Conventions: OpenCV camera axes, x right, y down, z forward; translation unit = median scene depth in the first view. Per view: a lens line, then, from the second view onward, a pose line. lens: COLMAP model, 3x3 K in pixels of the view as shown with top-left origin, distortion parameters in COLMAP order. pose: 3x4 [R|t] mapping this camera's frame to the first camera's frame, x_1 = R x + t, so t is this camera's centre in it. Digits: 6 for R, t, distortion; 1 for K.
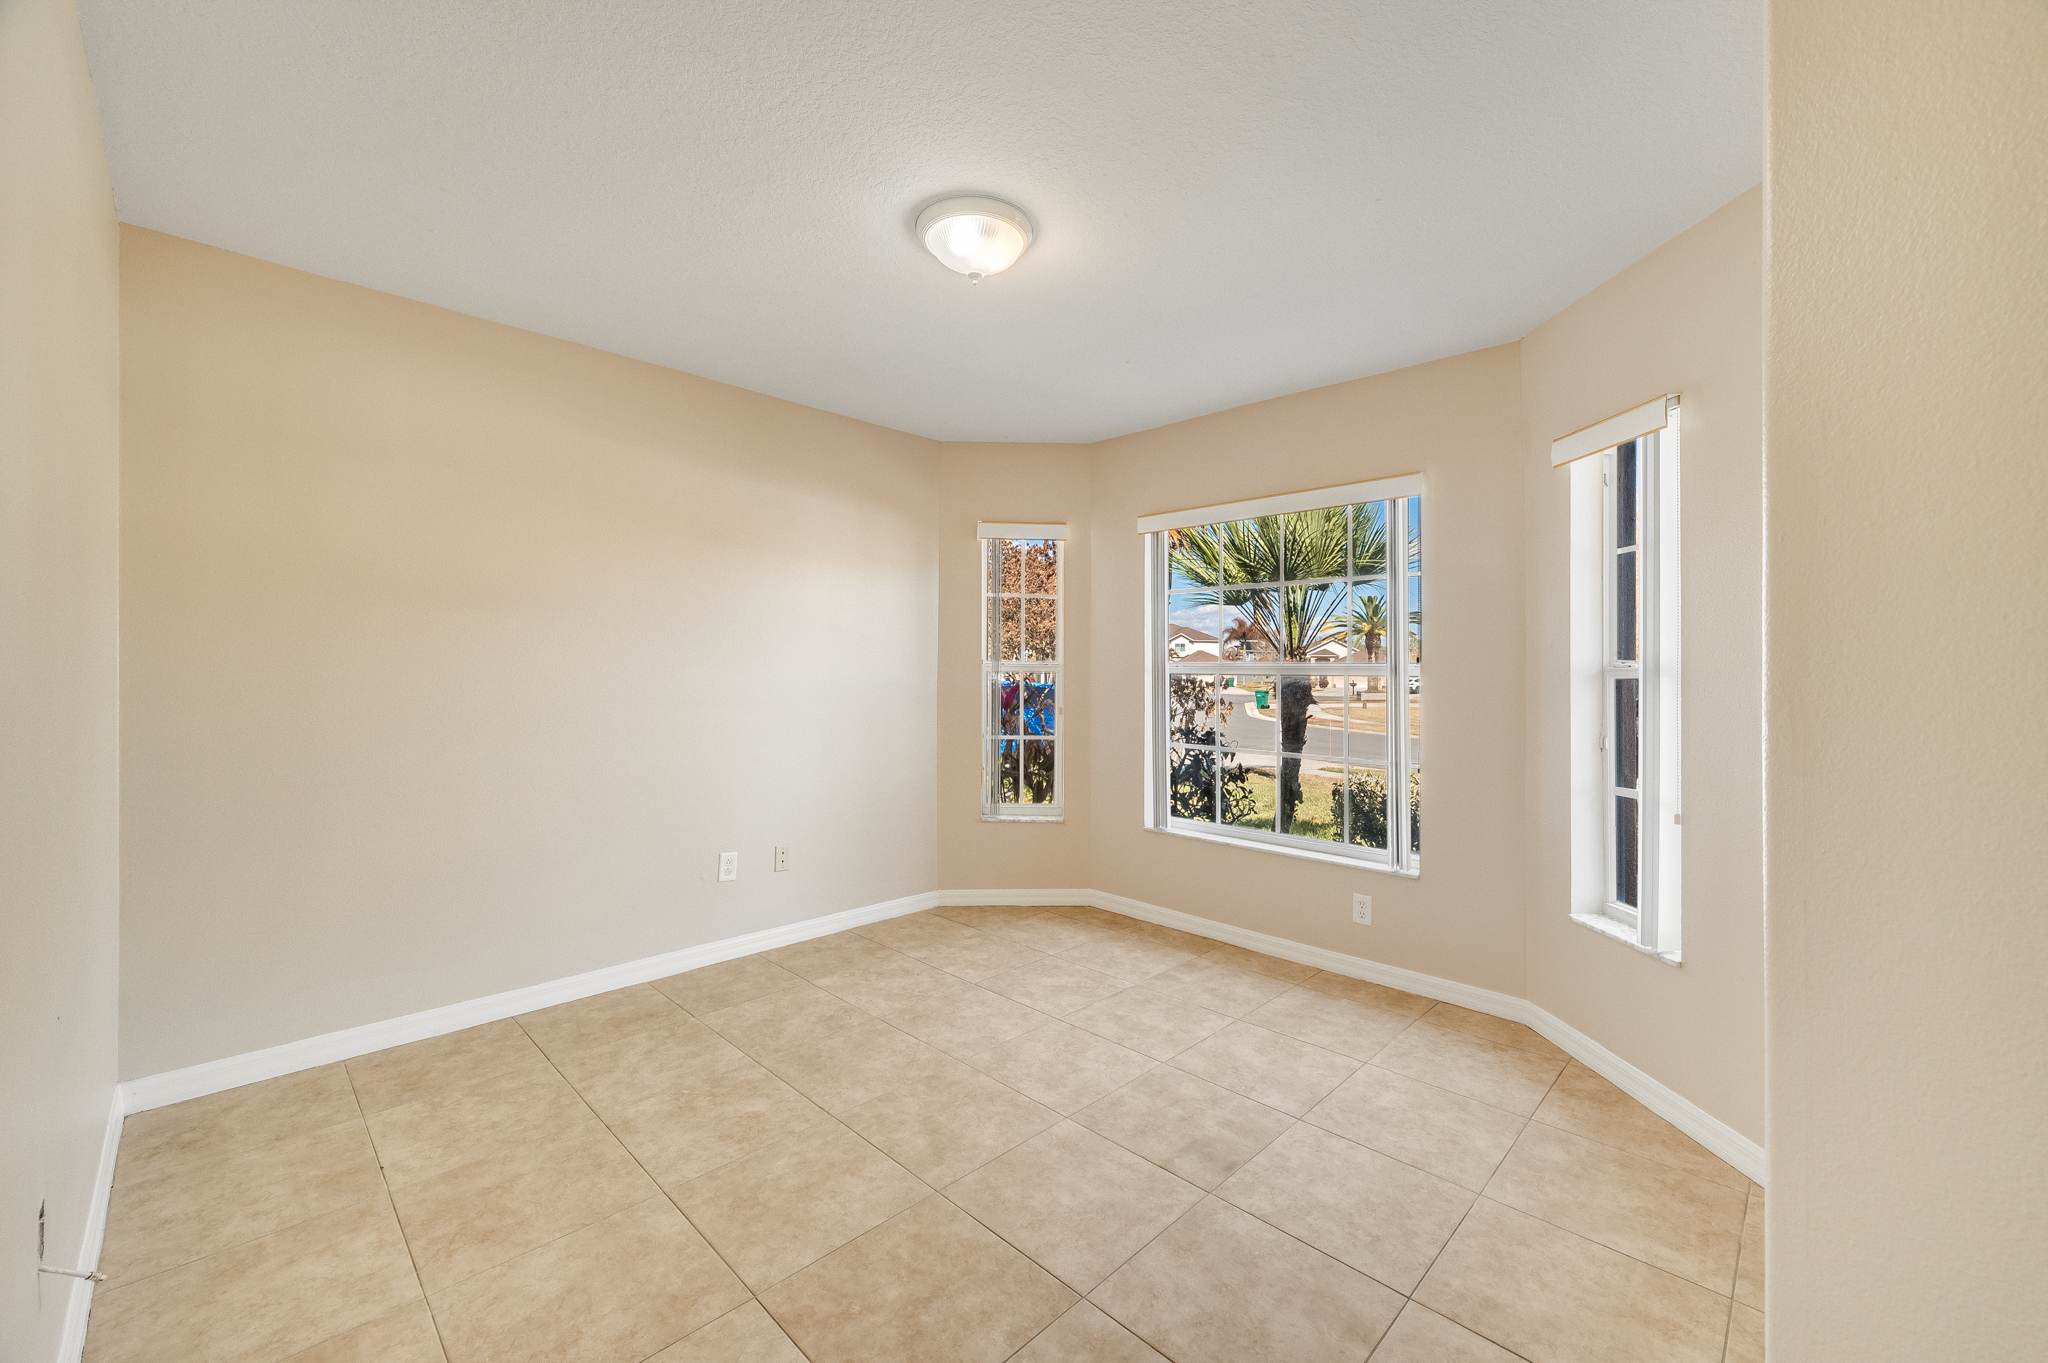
lens RADIAL K [[821.8, 0, 1031.8], [0, 821.8, 670.8], [0, 0, 1]] dist [0.002709, 0.000142]
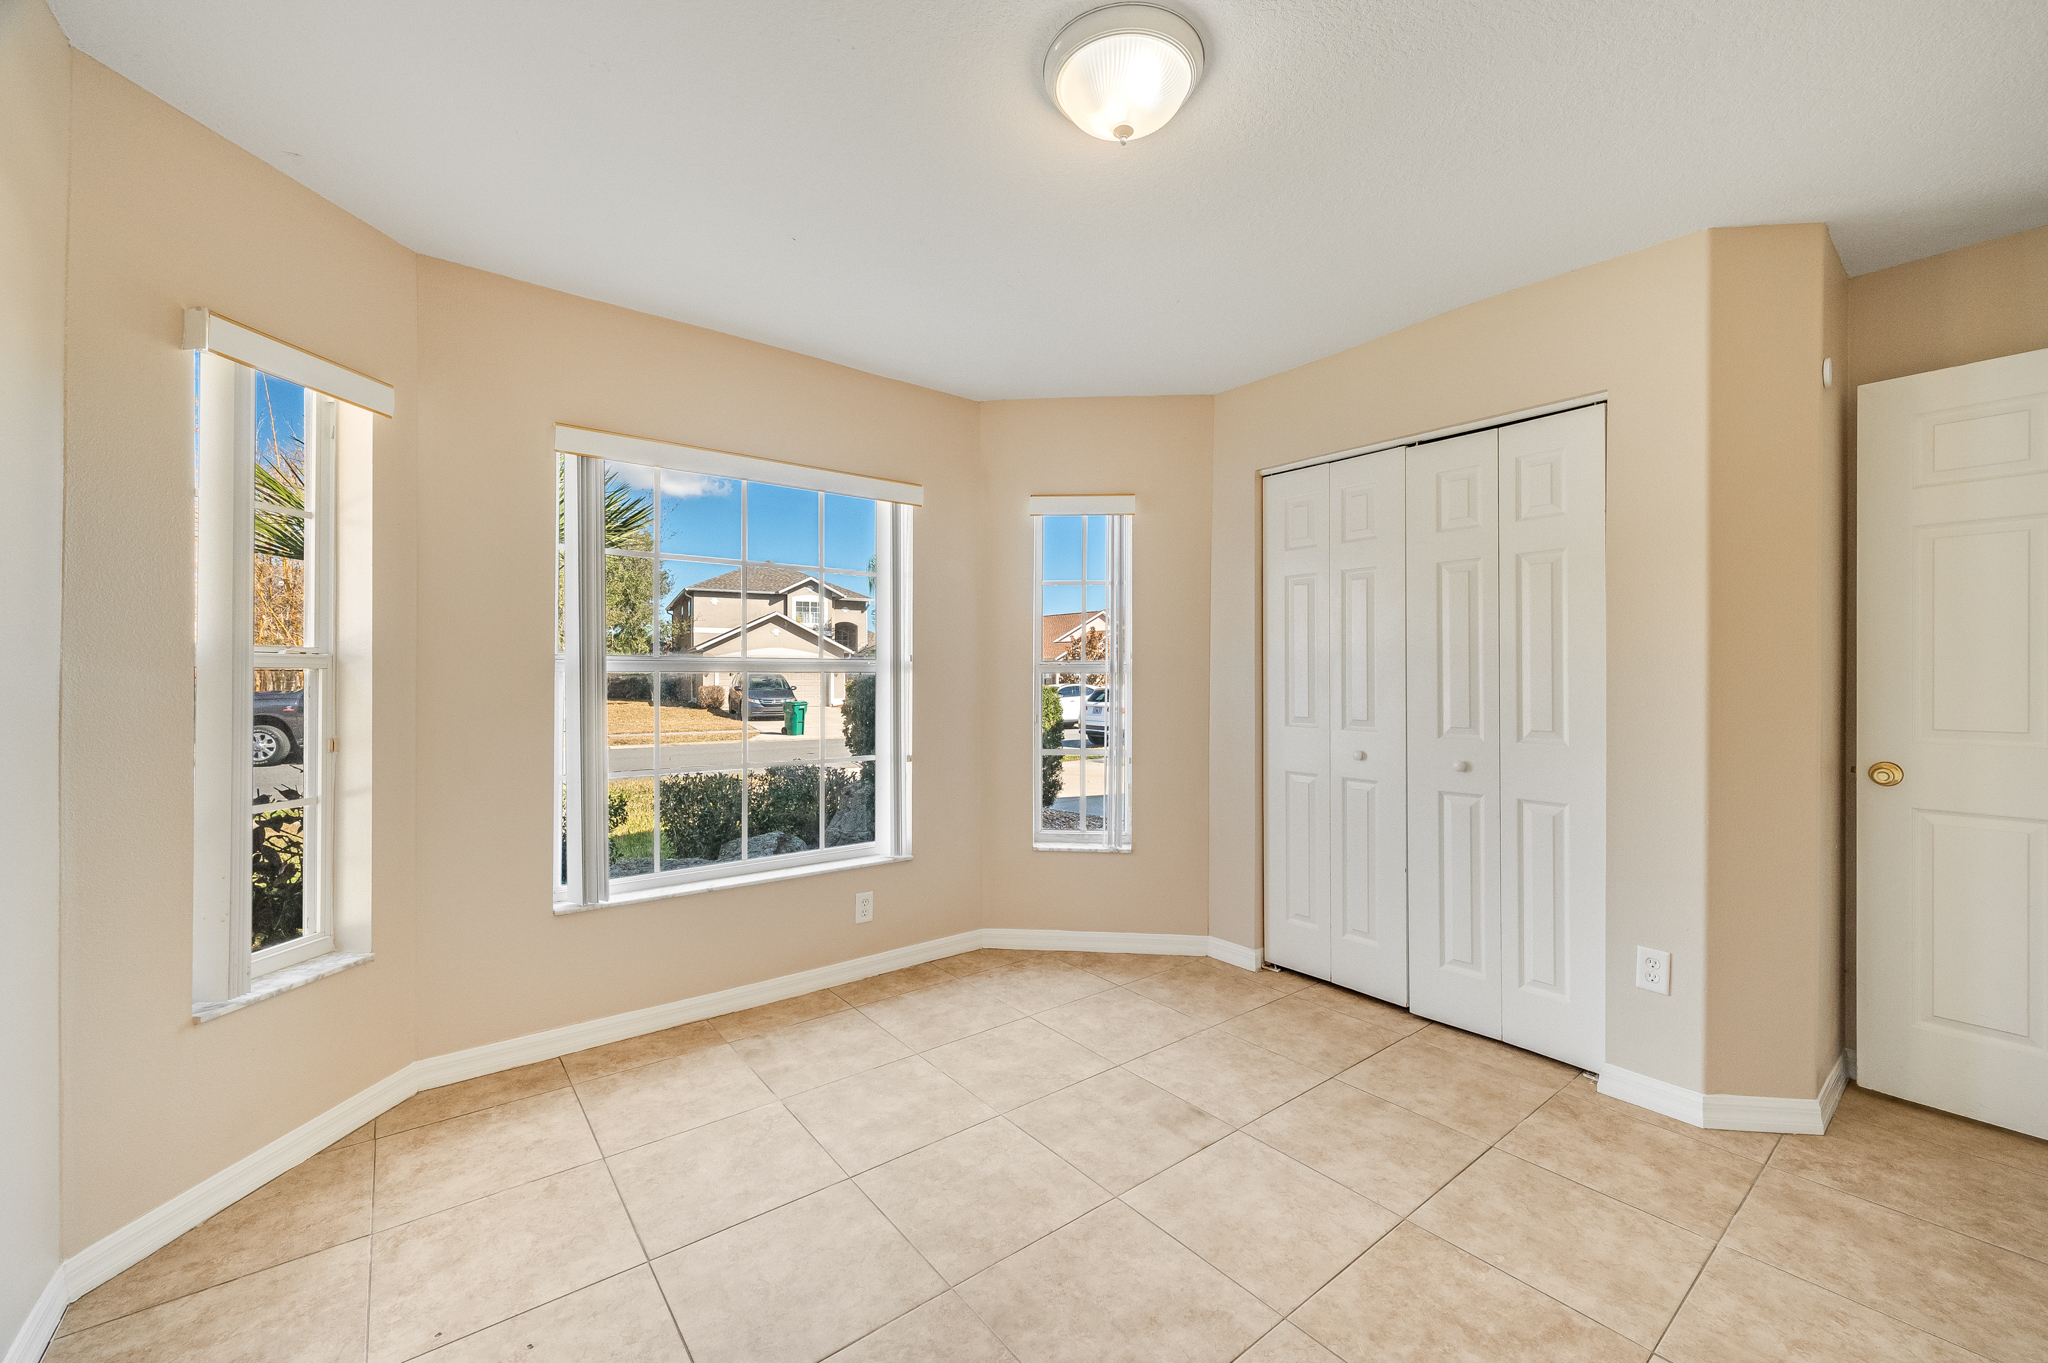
lens RADIAL K [[821.8, 0, 1031.1], [0, 821.8, 672.6], [0, 0, 1]] dist [0.002709, 0.000142]
pose [[0.116648, -0.009429, 0.993129, -0.604069], [-0.002672, 0.999948, 0.009808, -0.003554], [-0.993170, -0.003798, 0.116616, 0.744093]]
